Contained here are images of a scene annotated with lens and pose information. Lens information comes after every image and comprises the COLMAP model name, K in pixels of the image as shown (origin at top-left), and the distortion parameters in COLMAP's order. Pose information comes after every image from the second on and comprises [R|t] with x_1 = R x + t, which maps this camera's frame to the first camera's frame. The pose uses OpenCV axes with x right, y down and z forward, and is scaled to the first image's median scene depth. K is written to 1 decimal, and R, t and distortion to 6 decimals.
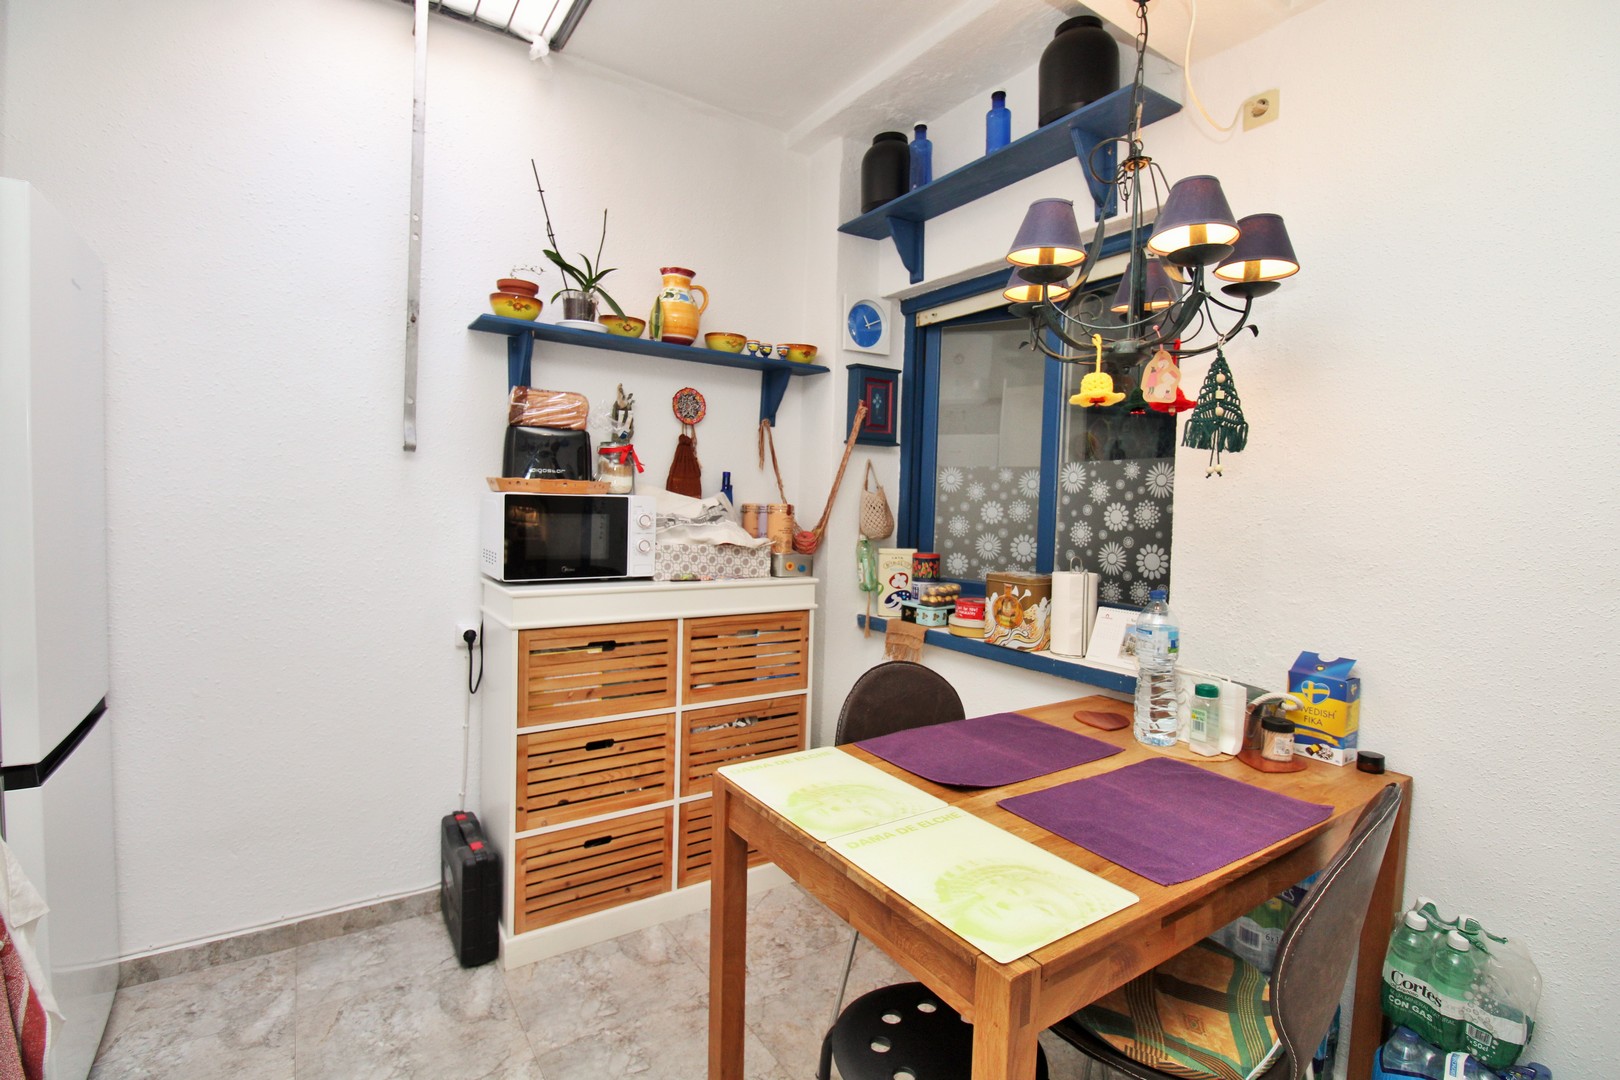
lens RADIAL K [[750.6, 0, 829.3], [0, 750.6, 527.7], [0, 0, 1]] dist [0.000203, -0.010098]
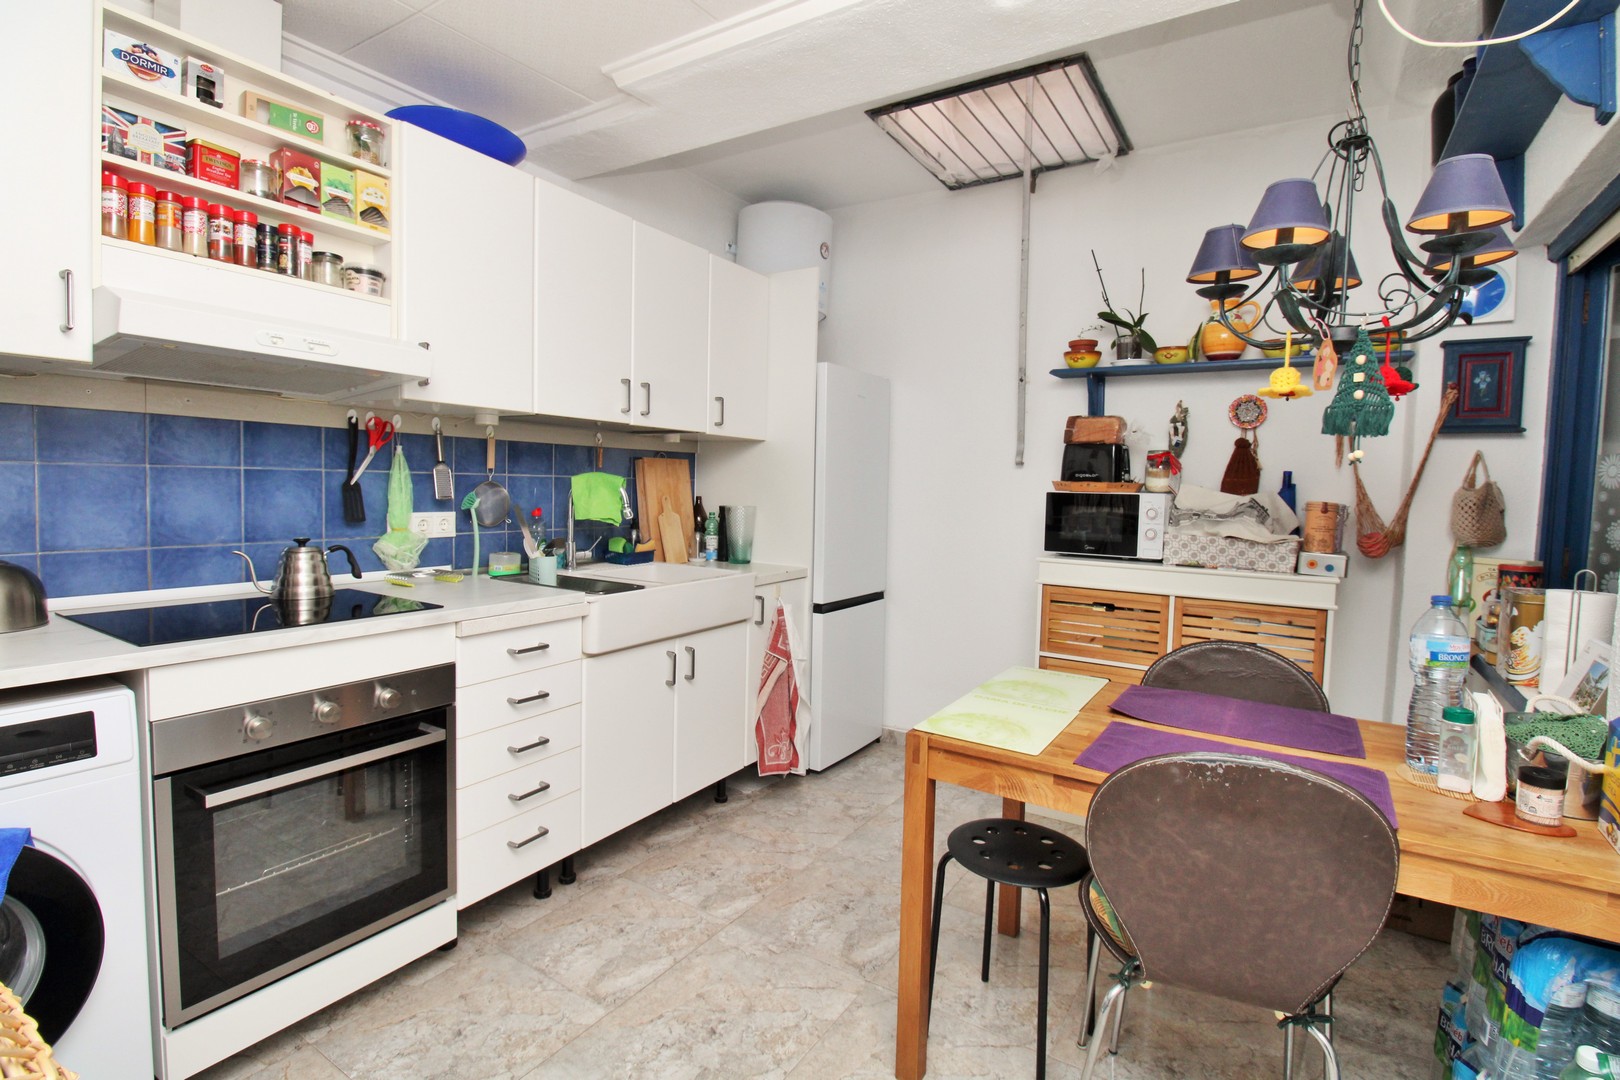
lens RADIAL K [[750.8, 0, 805.2], [0, 750.8, 520.0], [0, 0, 1]] dist [-0.002374, -0.011807]
pose [[0.388180, 0.025607, -0.921228, 0.648196], [-0.045129, 0.998943, 0.008752, 0.015759], [0.920478, 0.038177, 0.388926, -0.007400]]
